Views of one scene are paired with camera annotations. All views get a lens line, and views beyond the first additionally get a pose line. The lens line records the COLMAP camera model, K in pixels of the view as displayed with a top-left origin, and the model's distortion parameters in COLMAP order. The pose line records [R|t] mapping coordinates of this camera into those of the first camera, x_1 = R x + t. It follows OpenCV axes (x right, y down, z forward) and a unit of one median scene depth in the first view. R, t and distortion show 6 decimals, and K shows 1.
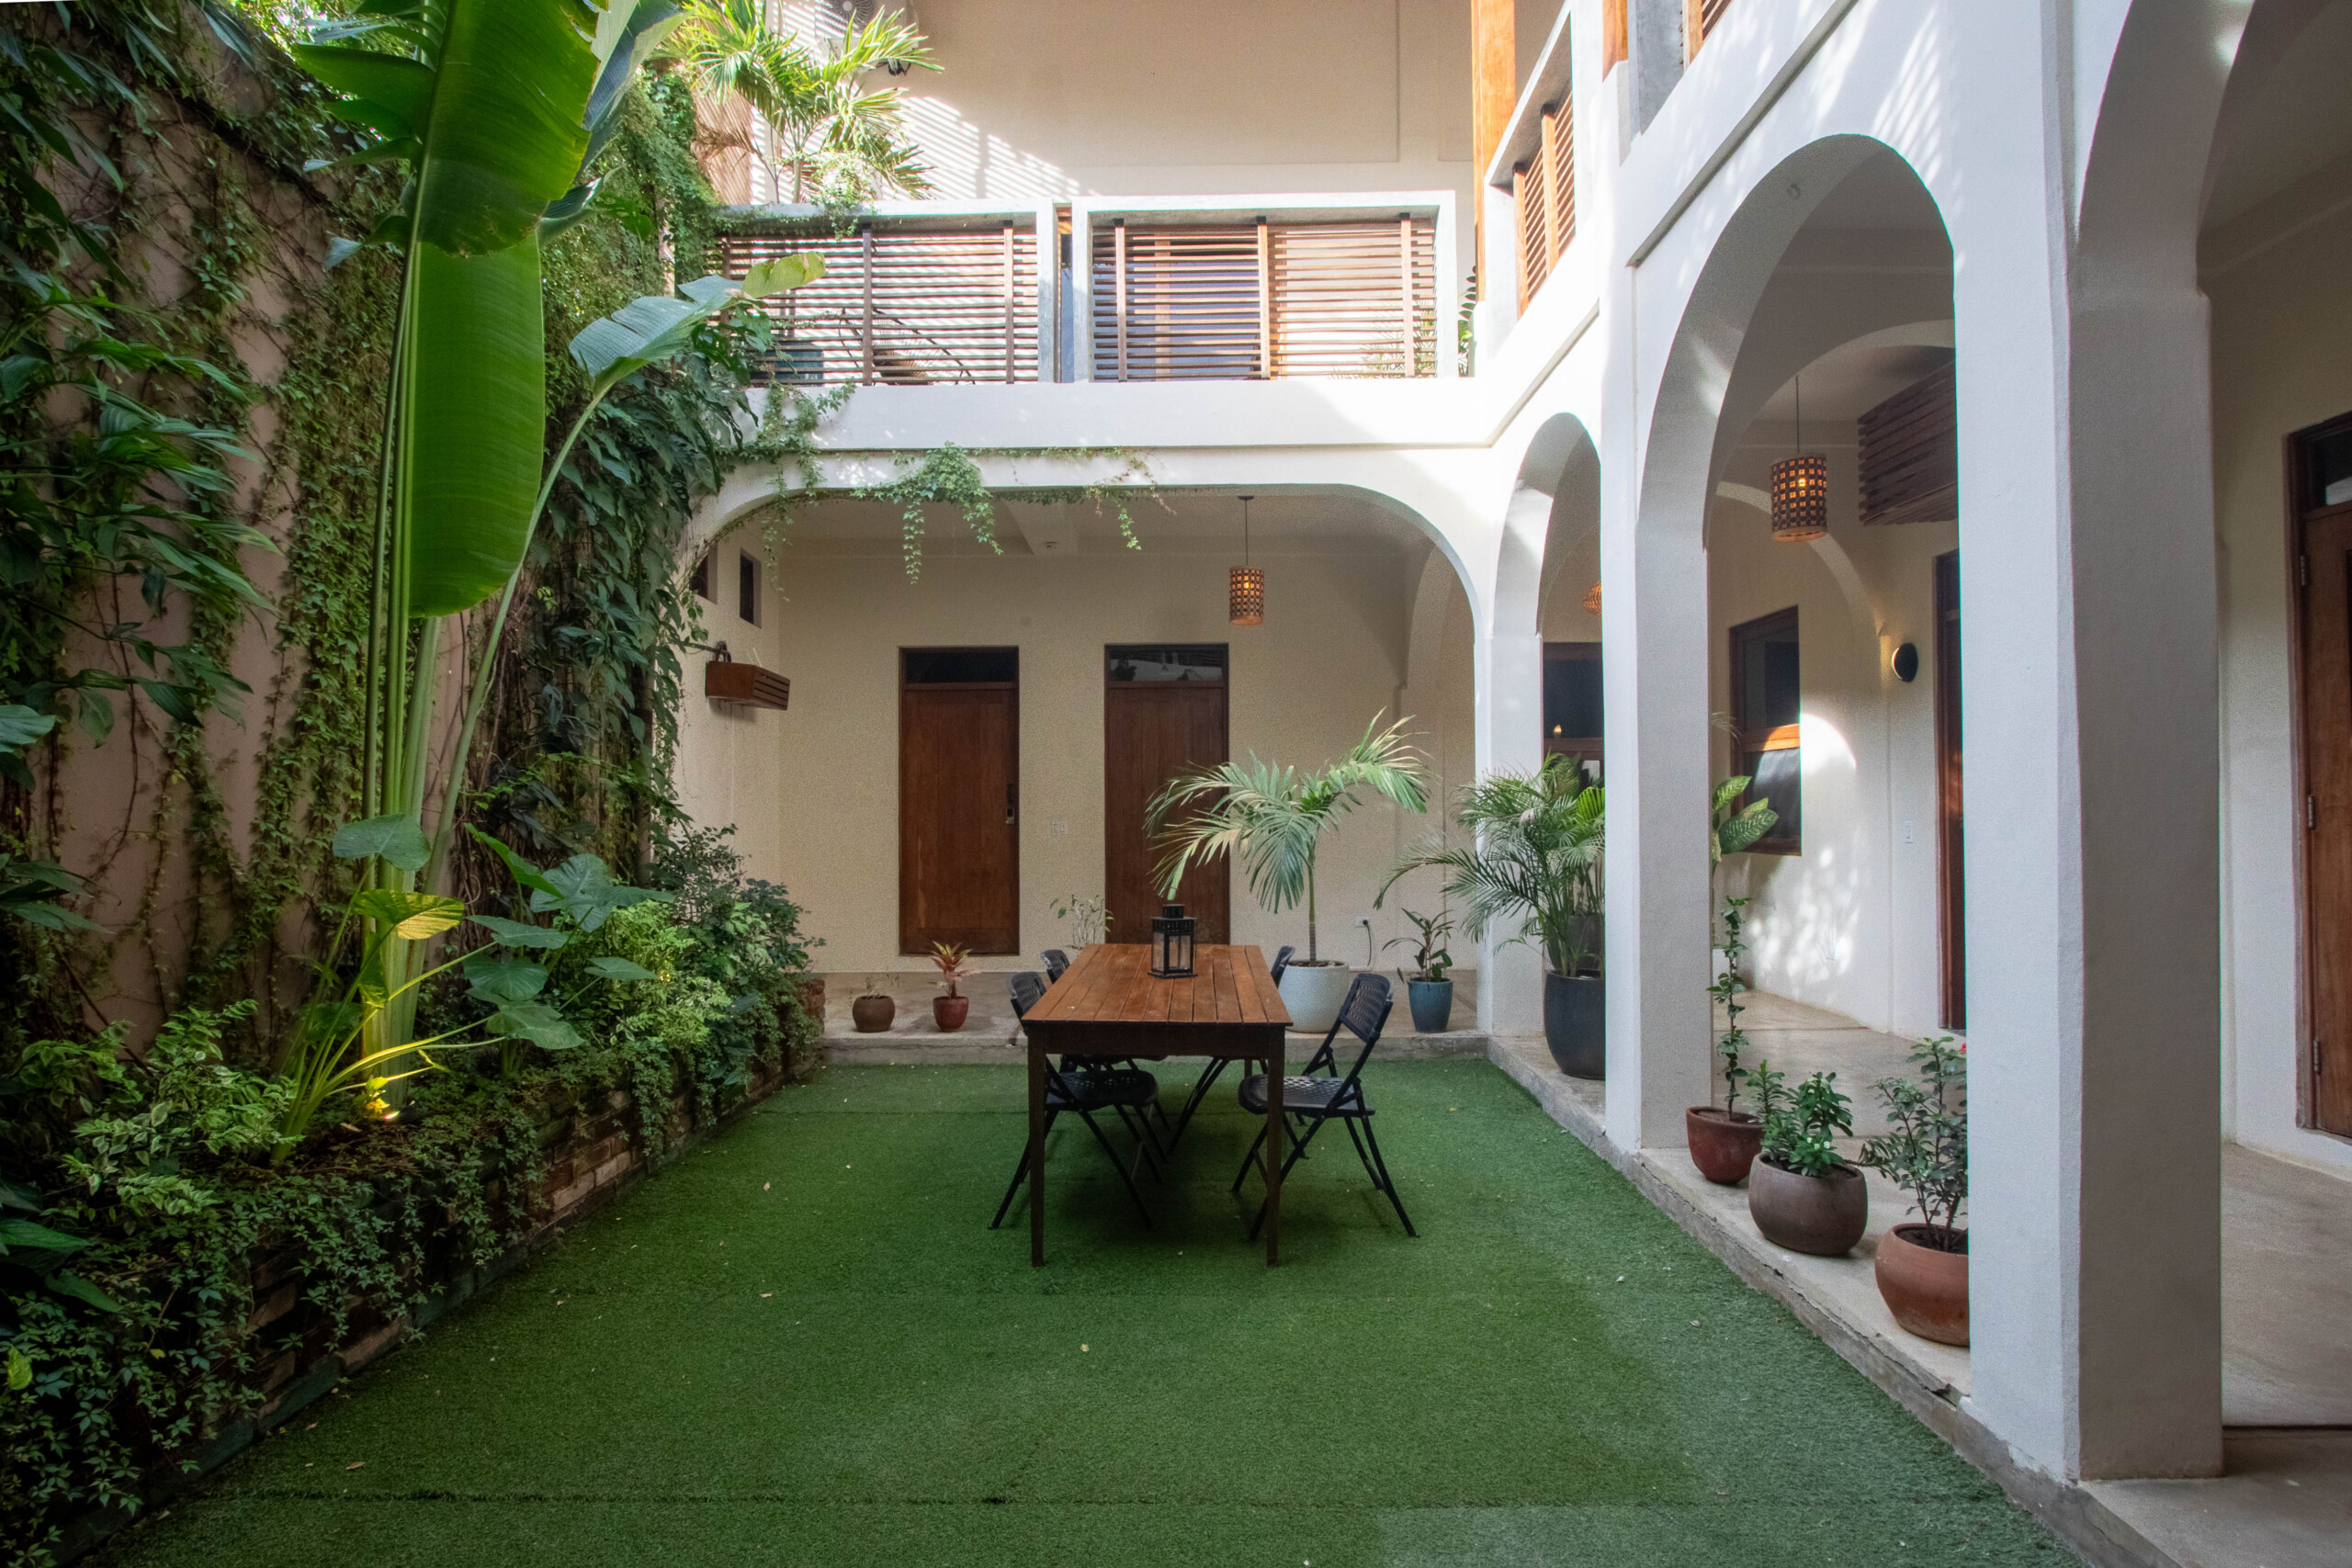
lens RADIAL K [[1082.4, 0, 1177.0], [0, 1082.4, 785.1], [0, 0, 1]] dist [-0.011193, -0.000224]
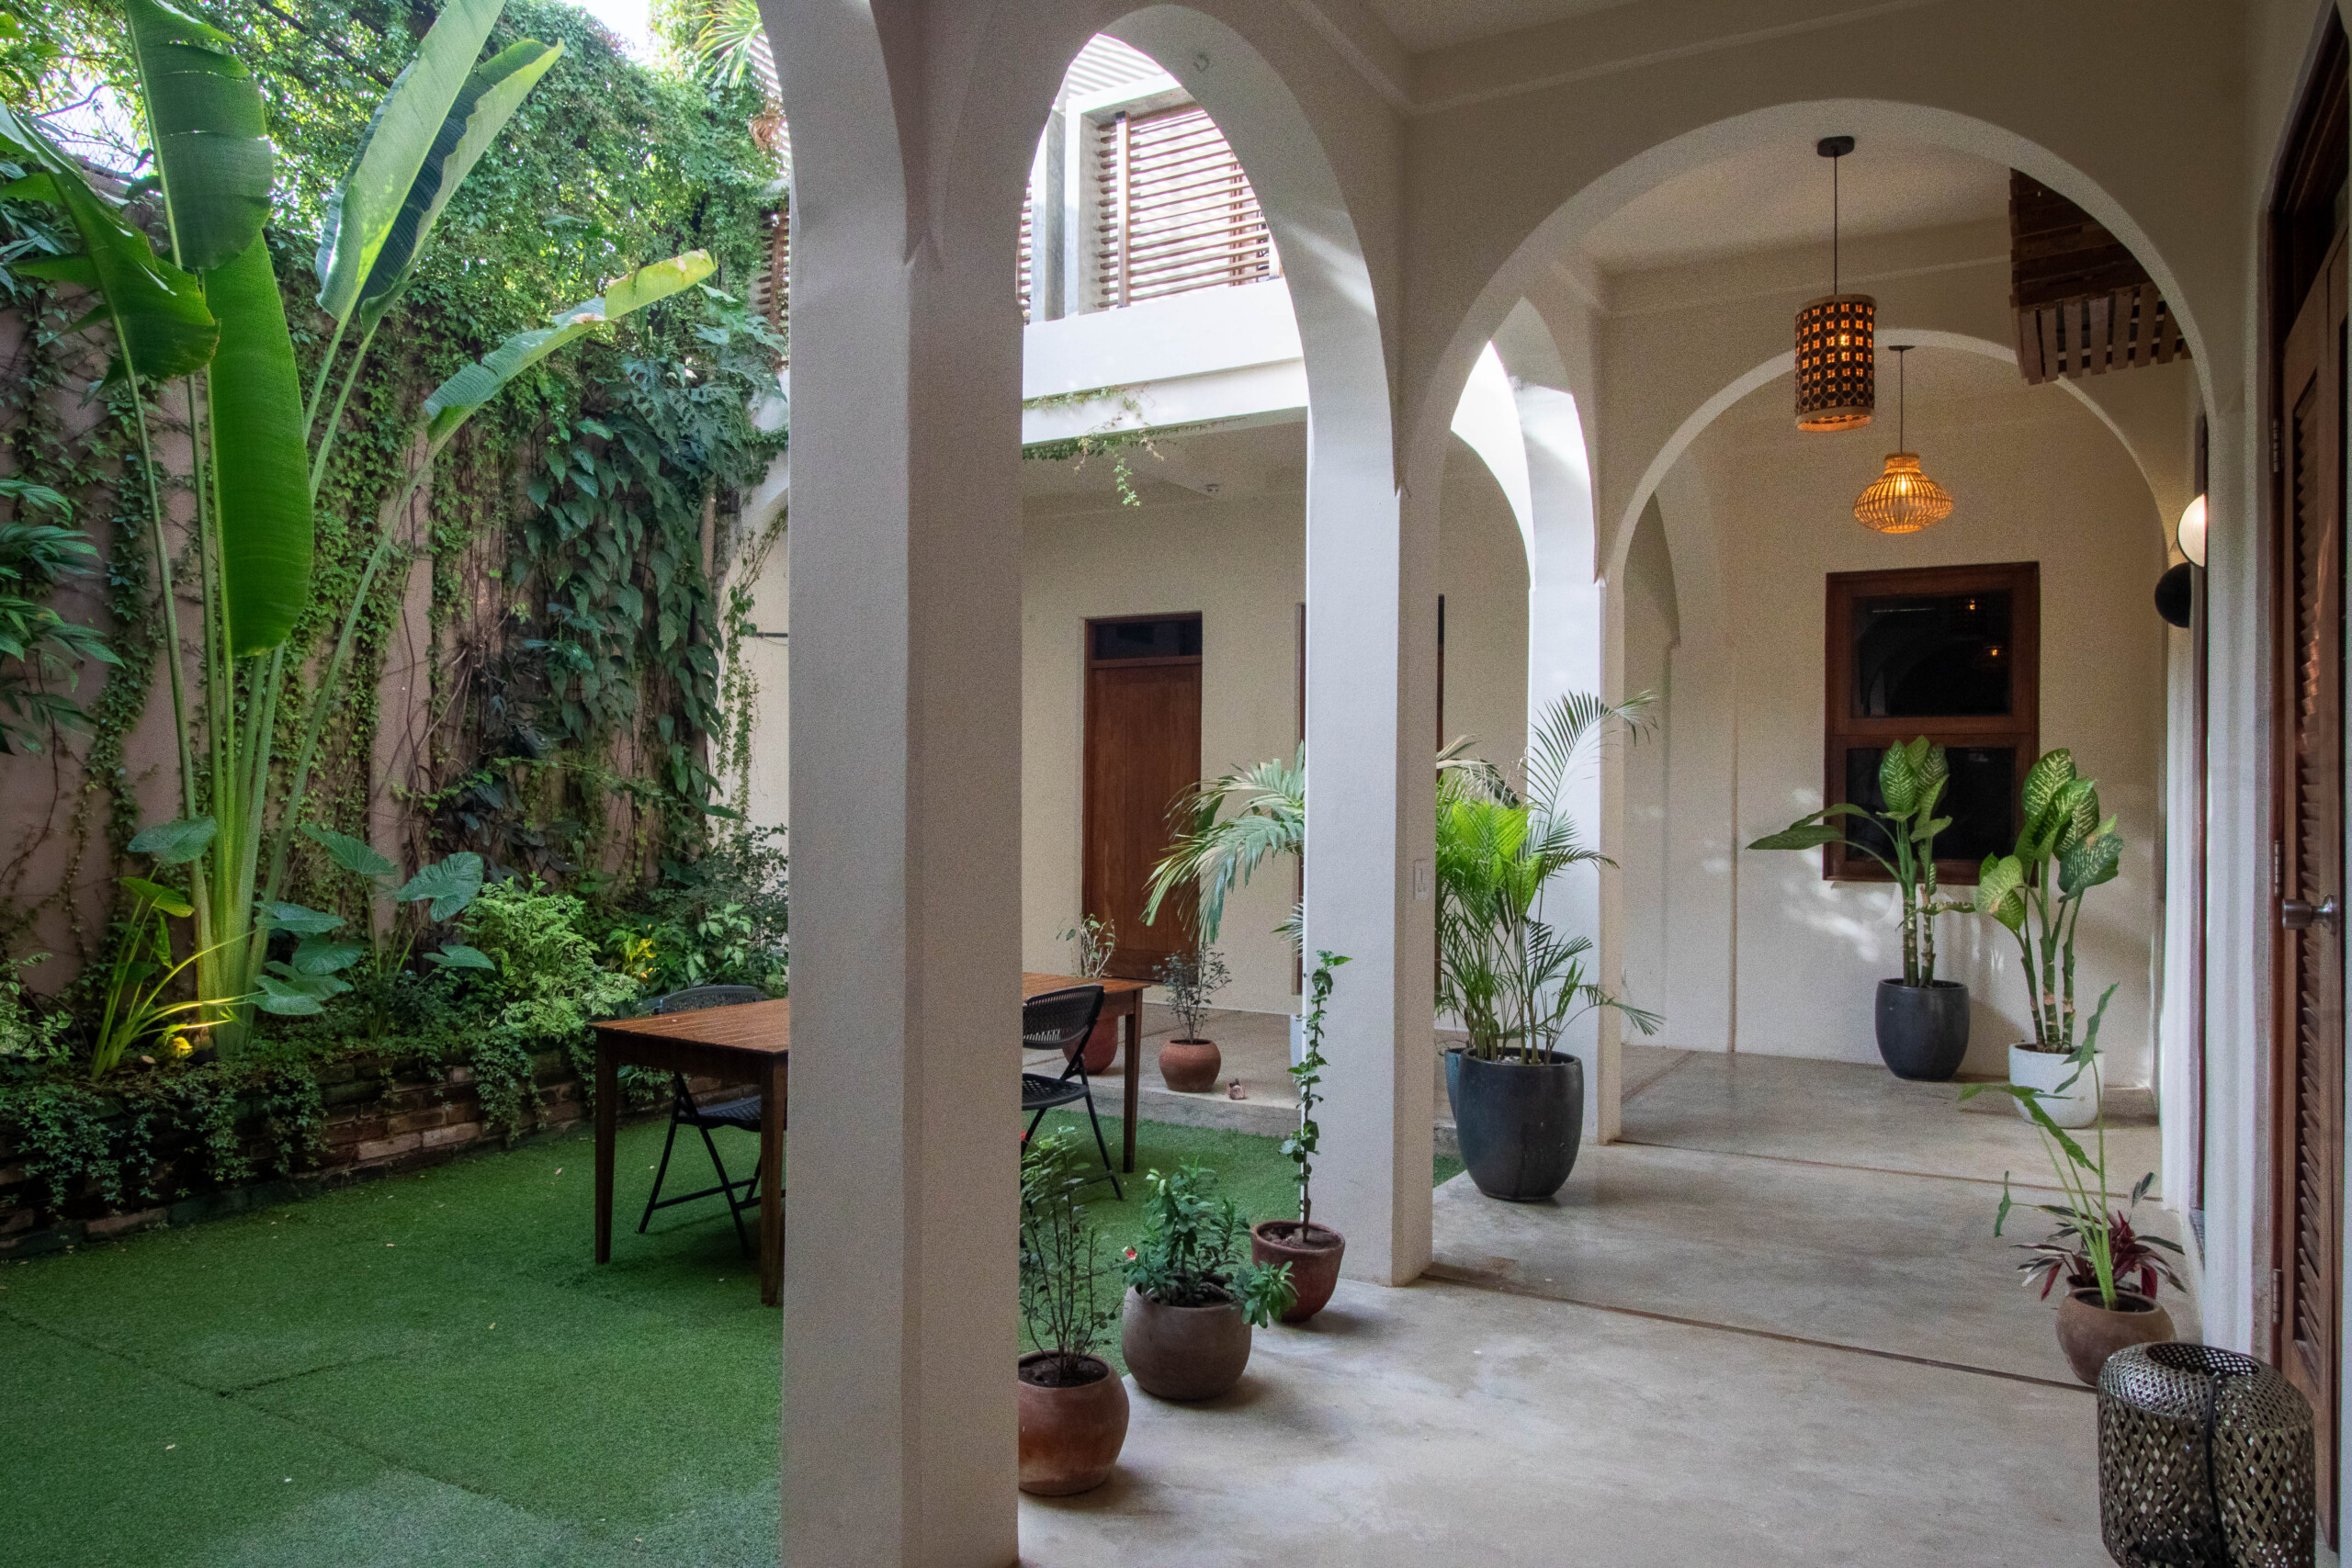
lens RADIAL K [[1449.0, 0, 1178.1], [0, 1449.0, 781.8], [0, 0, 1]] dist [-0.010489, 0.003970]
pose [[0.883133, 0.006464, -0.469078, 0.725436], [-0.000976, 0.999928, 0.011941, -0.024192], [0.469122, -0.010088, 0.883076, 0.031881]]
